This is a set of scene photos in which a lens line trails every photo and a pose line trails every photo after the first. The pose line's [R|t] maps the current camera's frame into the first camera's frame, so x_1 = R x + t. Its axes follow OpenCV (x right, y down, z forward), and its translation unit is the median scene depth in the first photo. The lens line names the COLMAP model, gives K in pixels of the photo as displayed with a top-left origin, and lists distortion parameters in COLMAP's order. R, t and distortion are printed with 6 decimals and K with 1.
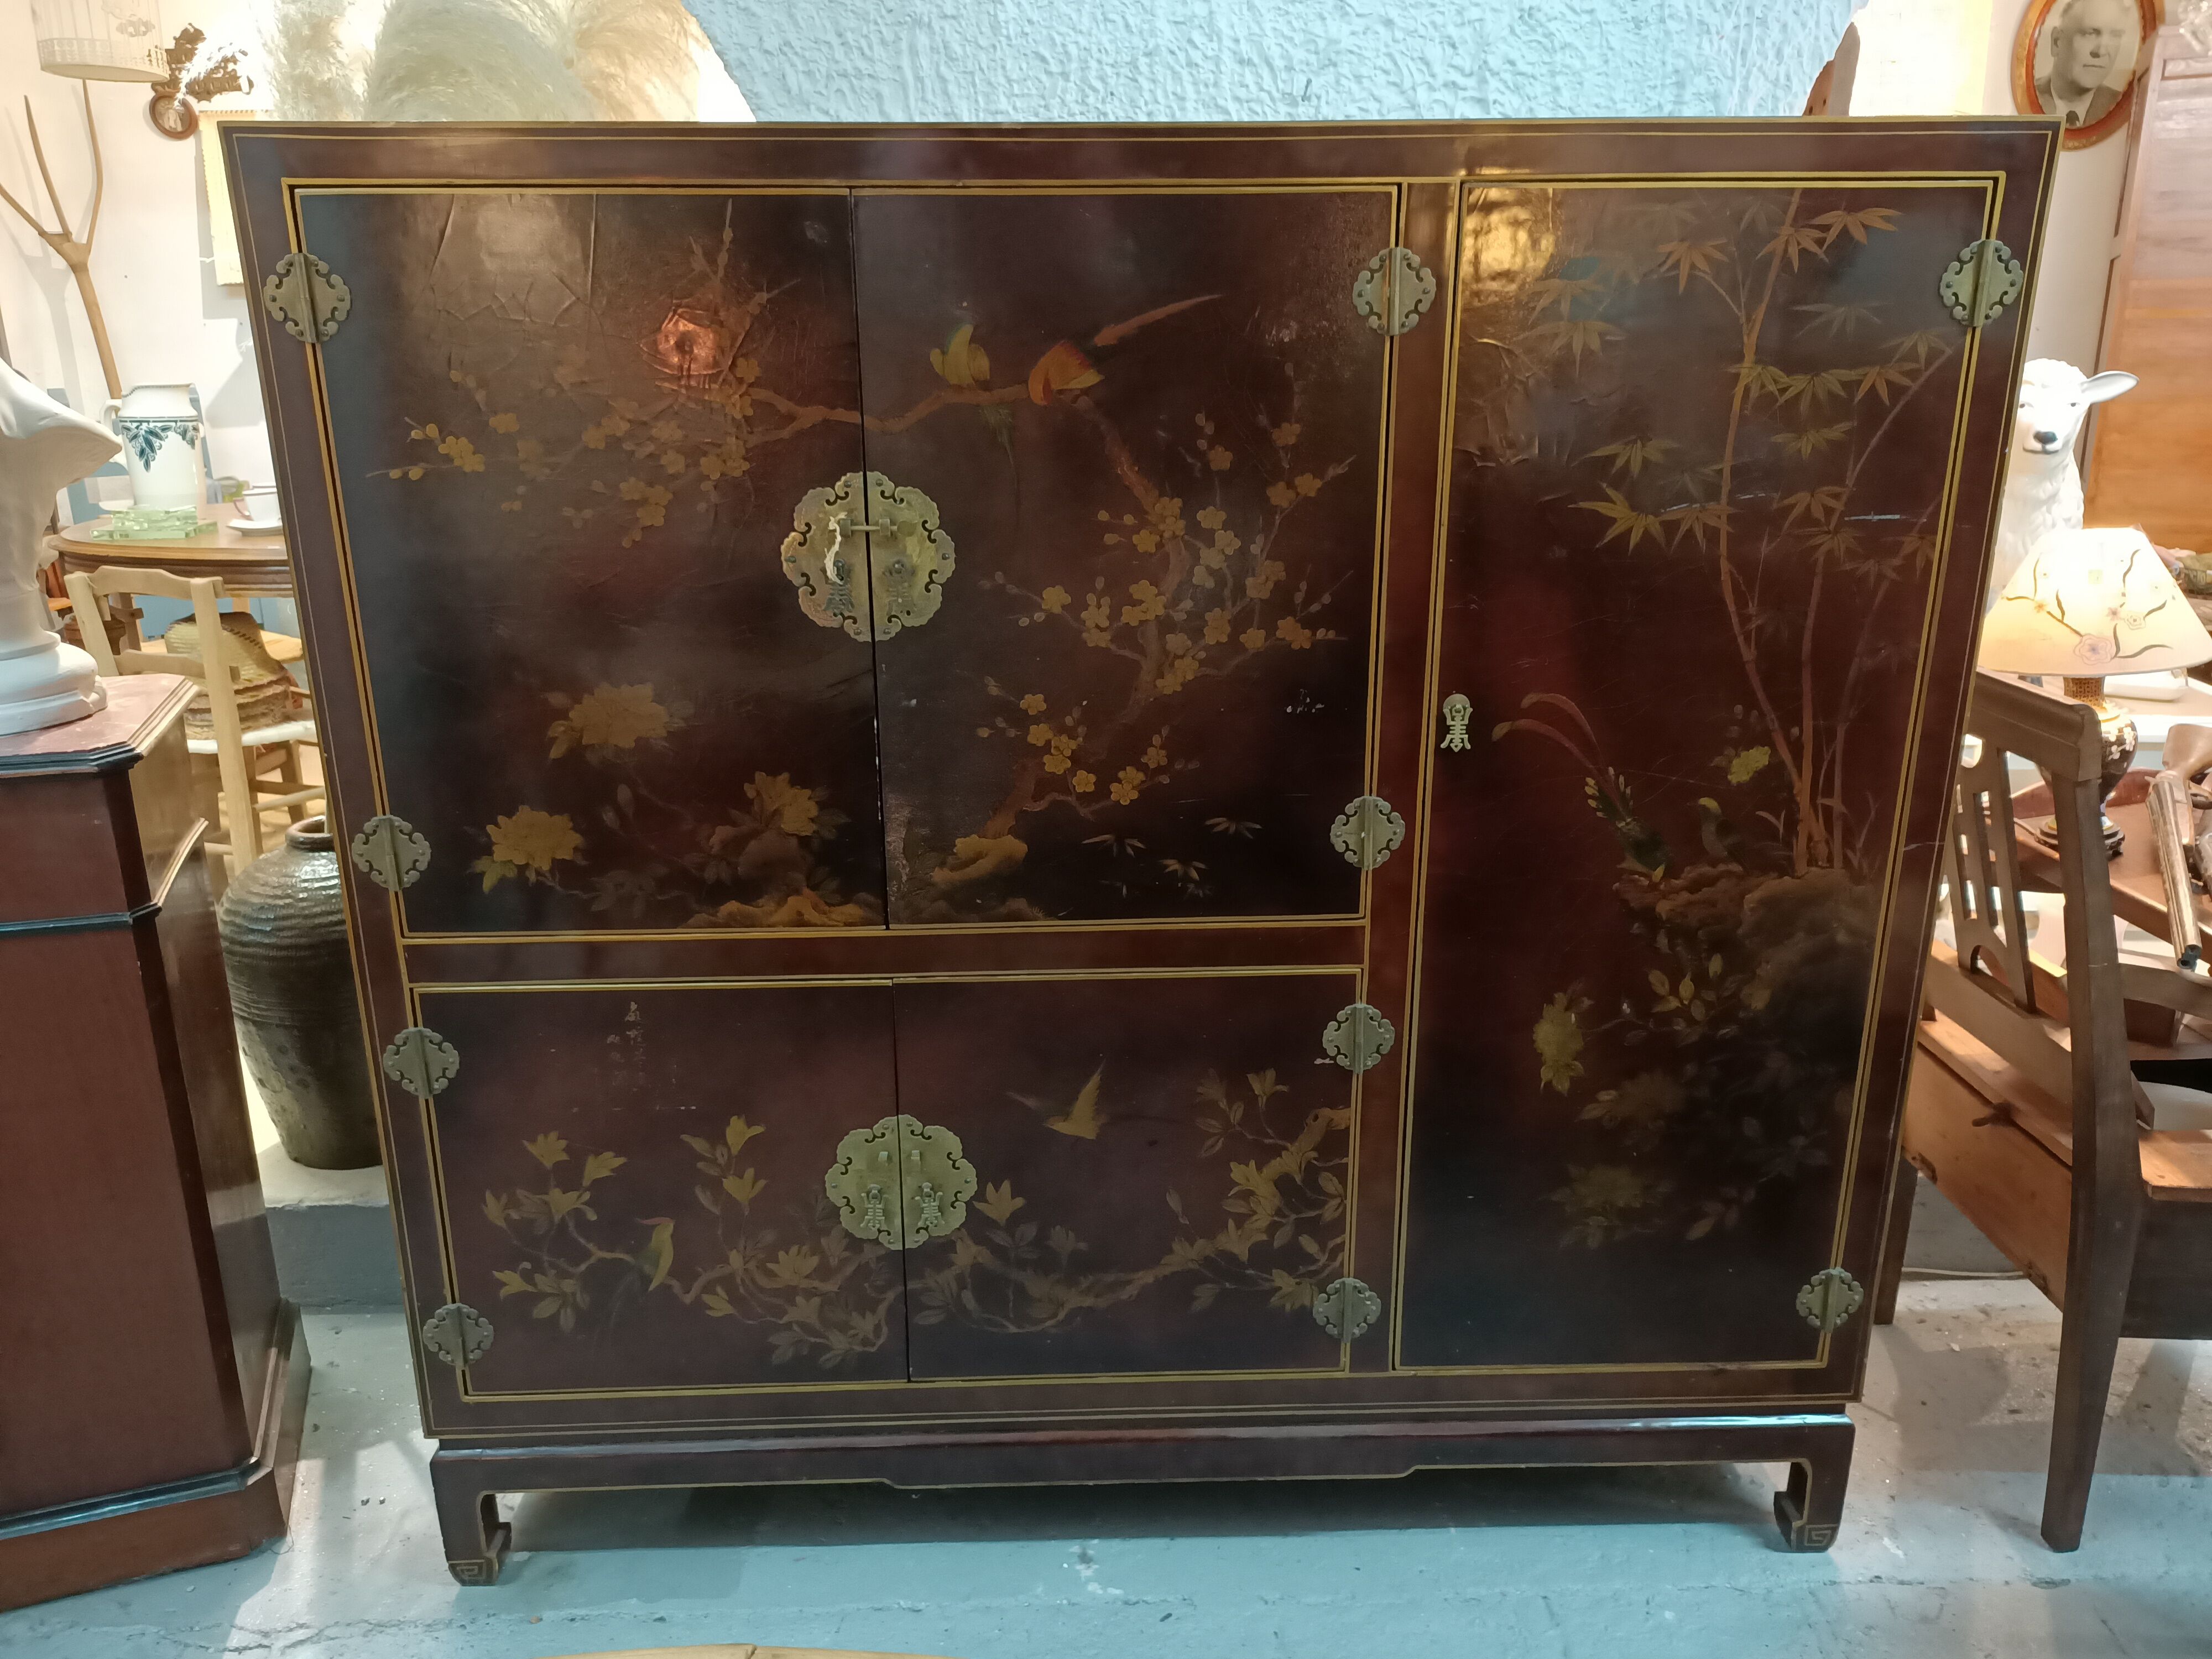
lens RADIAL K [[1650.8, 0, 1083.0], [0, 1650.8, 884.5], [0, 0, 1]] dist [0.041471, -0.051863]
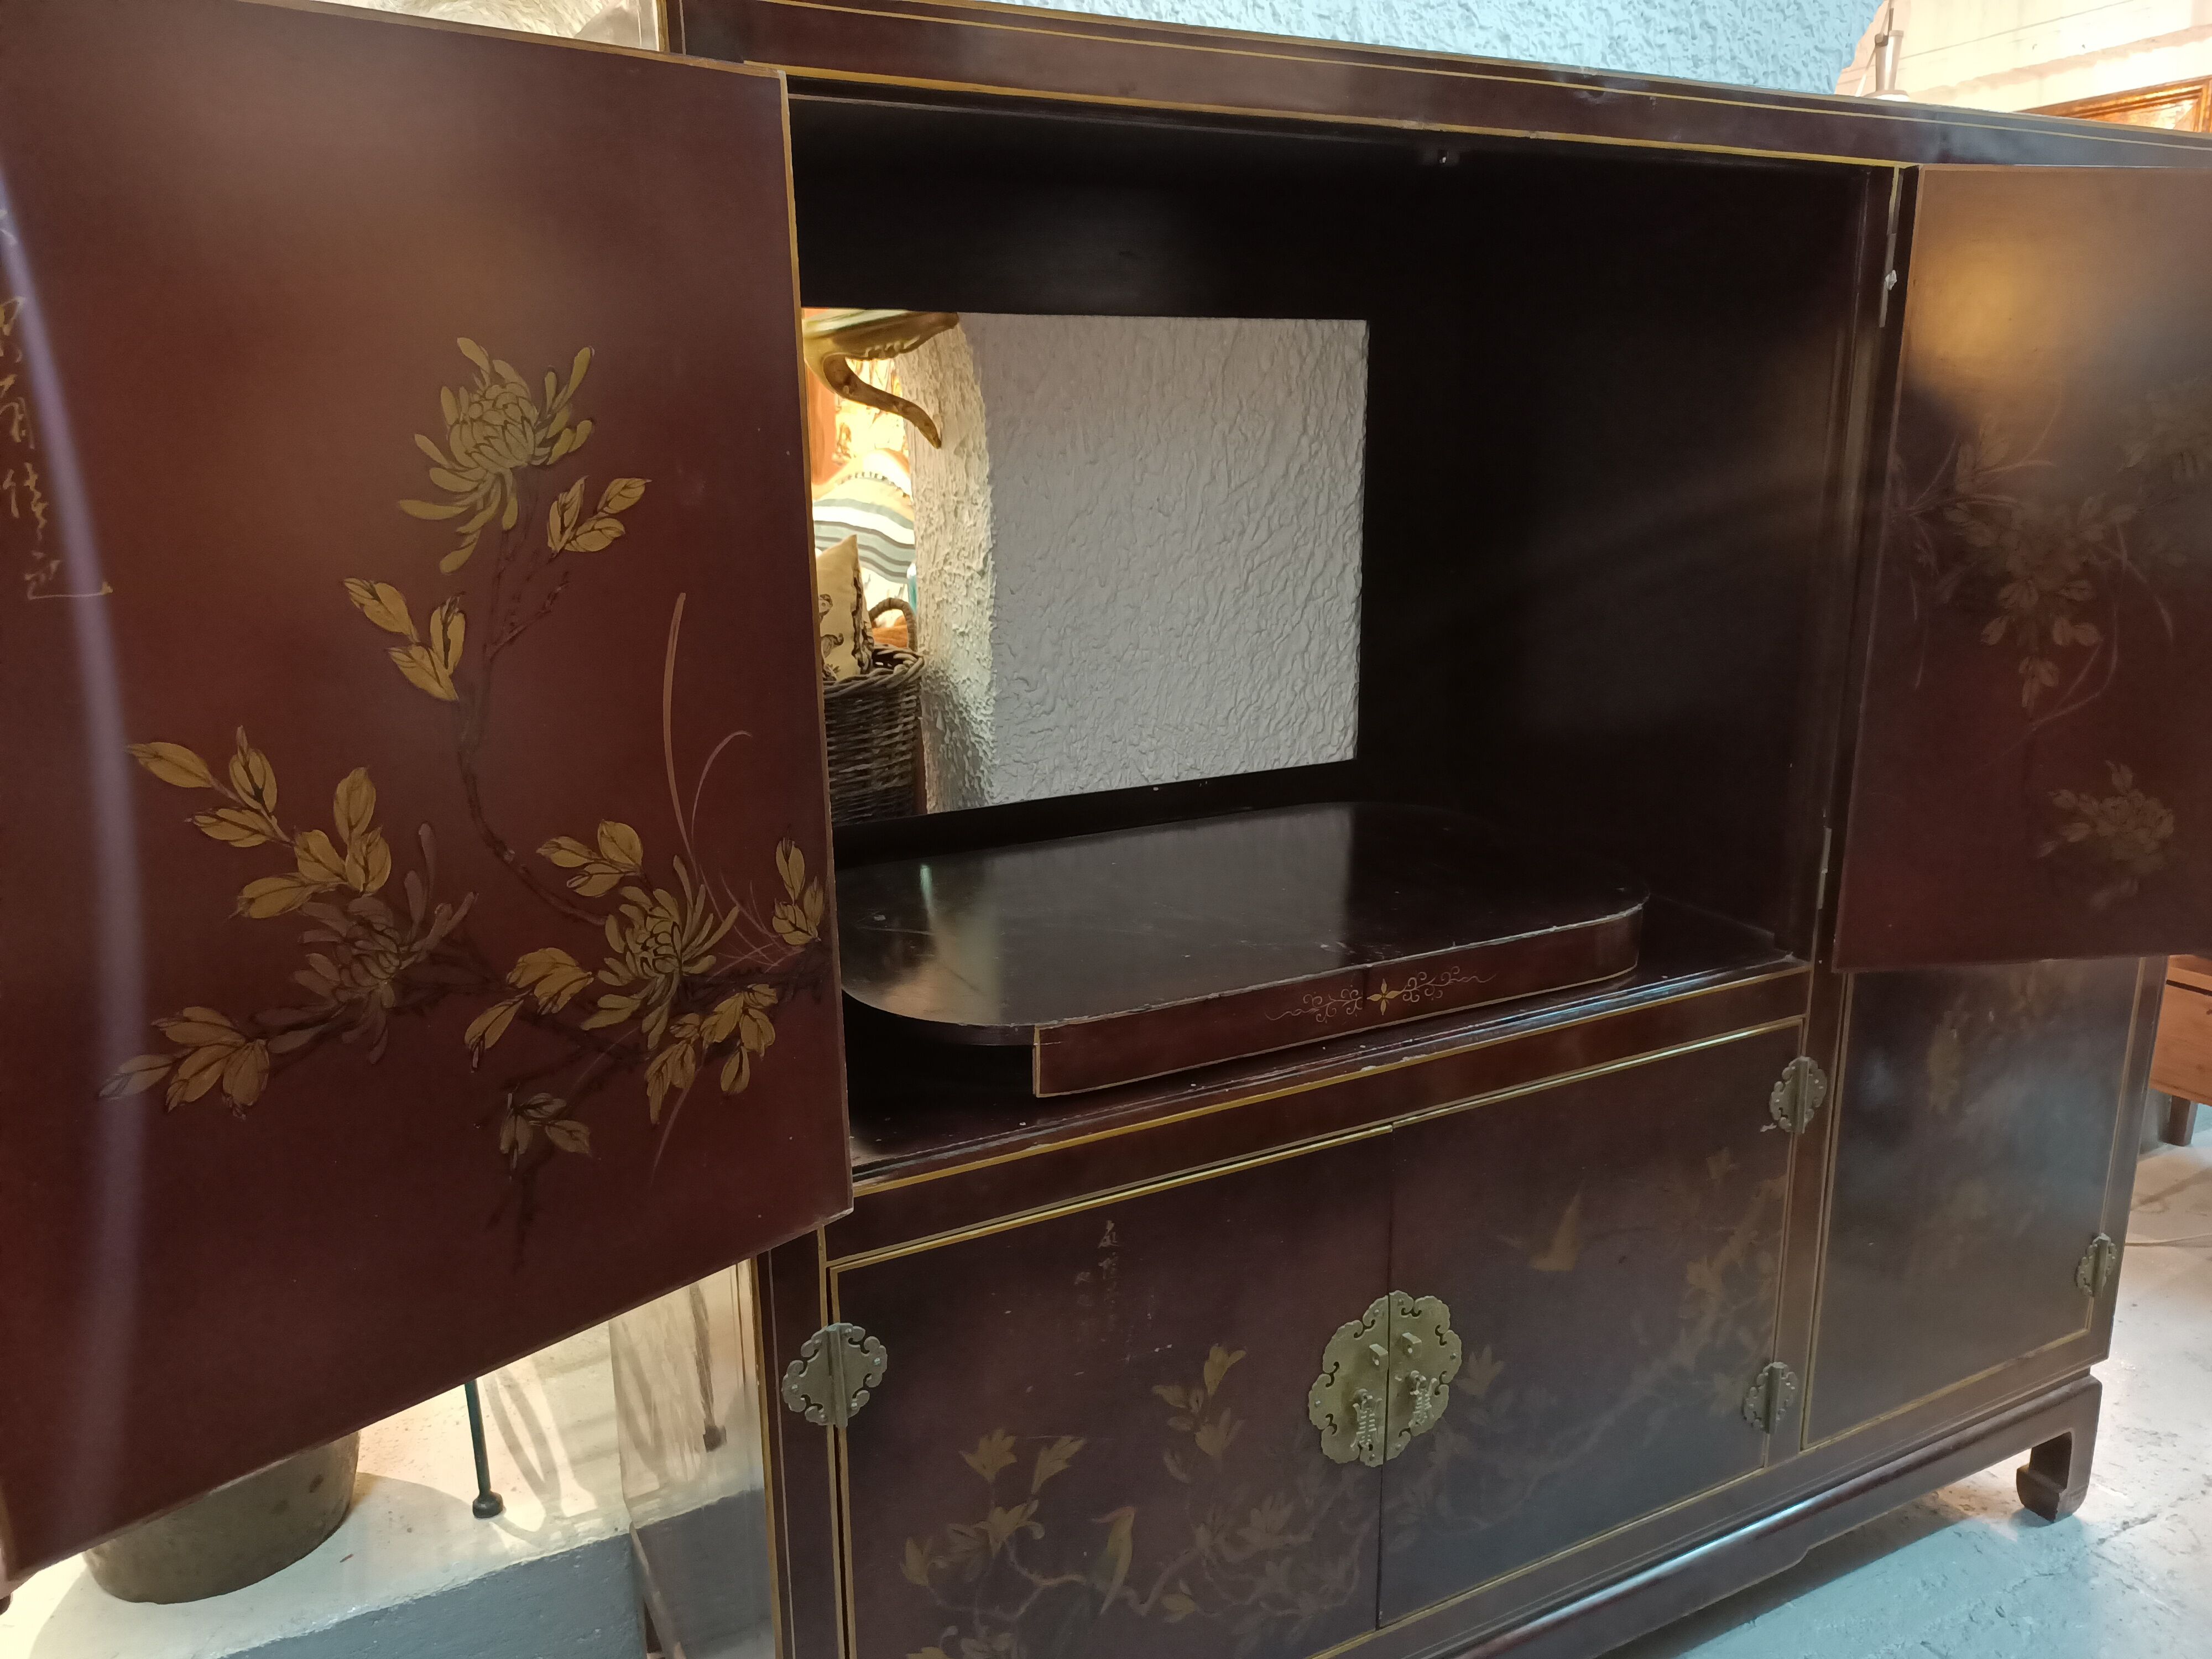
lens RADIAL K [[1650.8, 0, 1041.7], [0, 1650.8, 878.8], [0, 0, 1]] dist [0.041471, -0.051863]
pose [[0.896873, -0.122892, 0.424872, -0.588103], [0.151953, 0.987766, -0.035055, -0.056603], [-0.415366, 0.096001, 0.904574, 0.335186]]
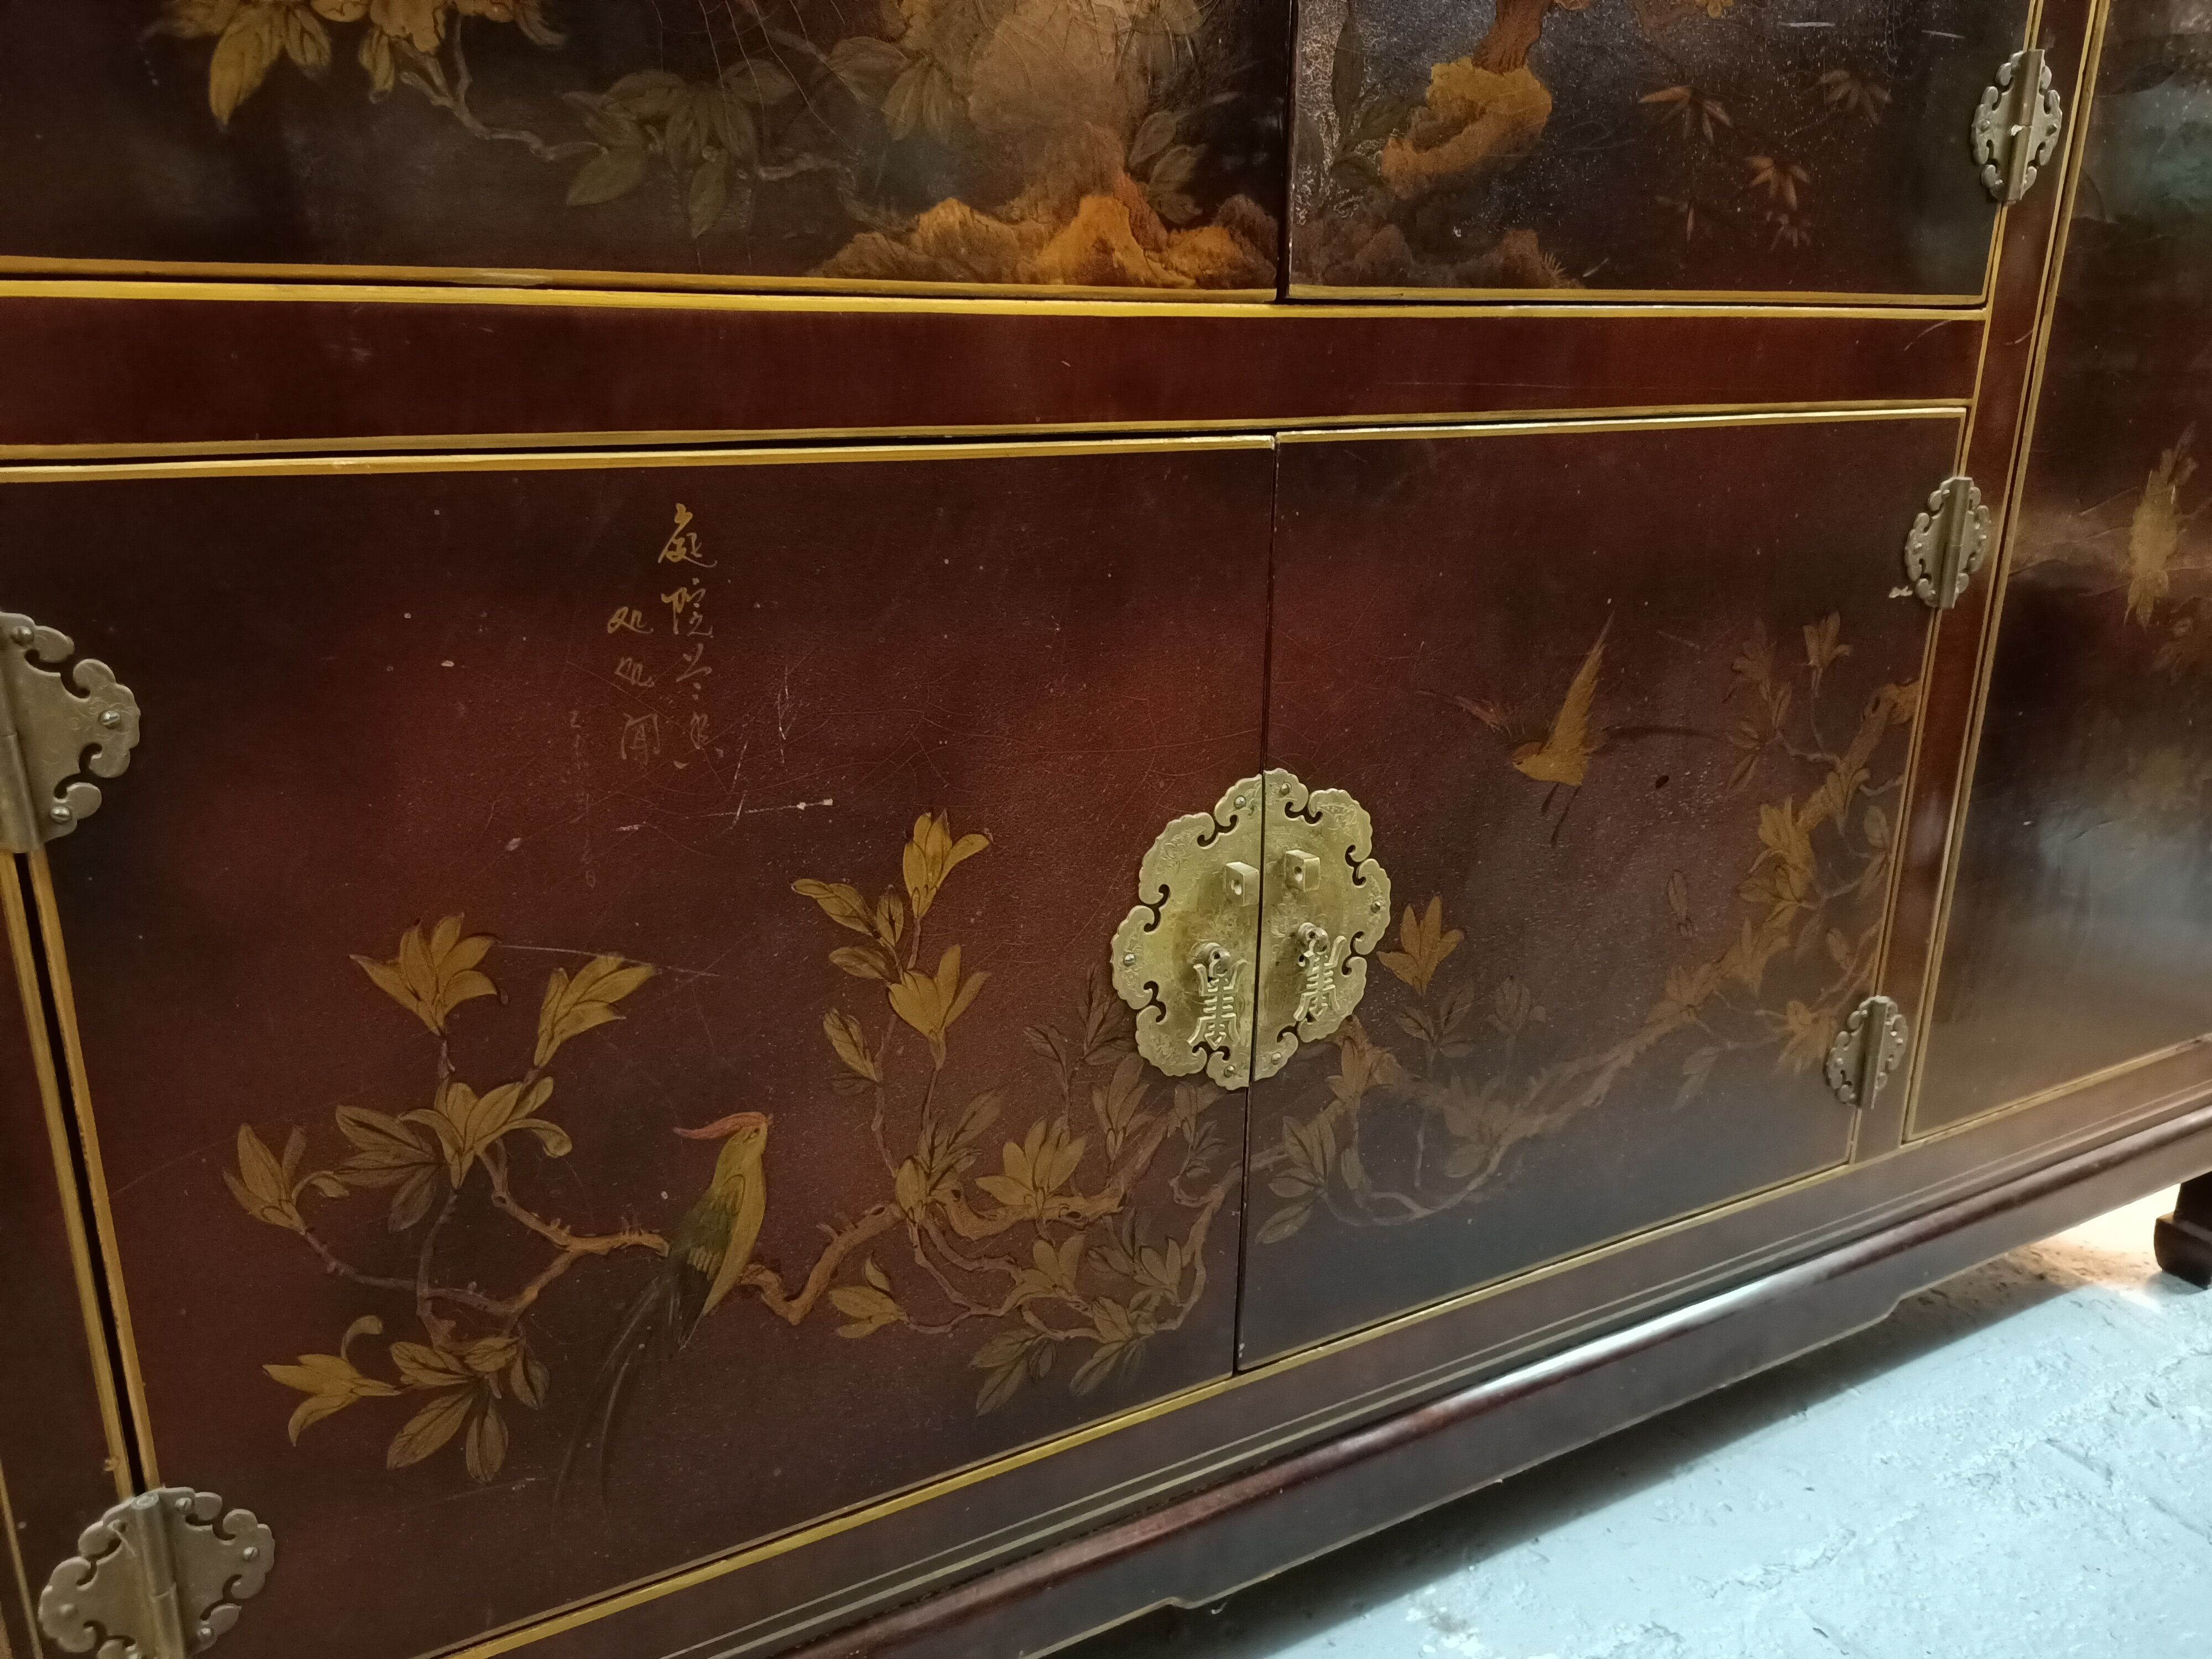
lens RADIAL K [[1650.8, 0, 1085.8], [0, 1650.8, 876.6], [0, 0, 1]] dist [0.041471, -0.051863]
pose [[0.880115, -0.129942, 0.456632, -0.367566], [0.133525, 0.990741, 0.024574, 0.153314], [-0.455597, 0.039344, 0.889316, 0.640876]]
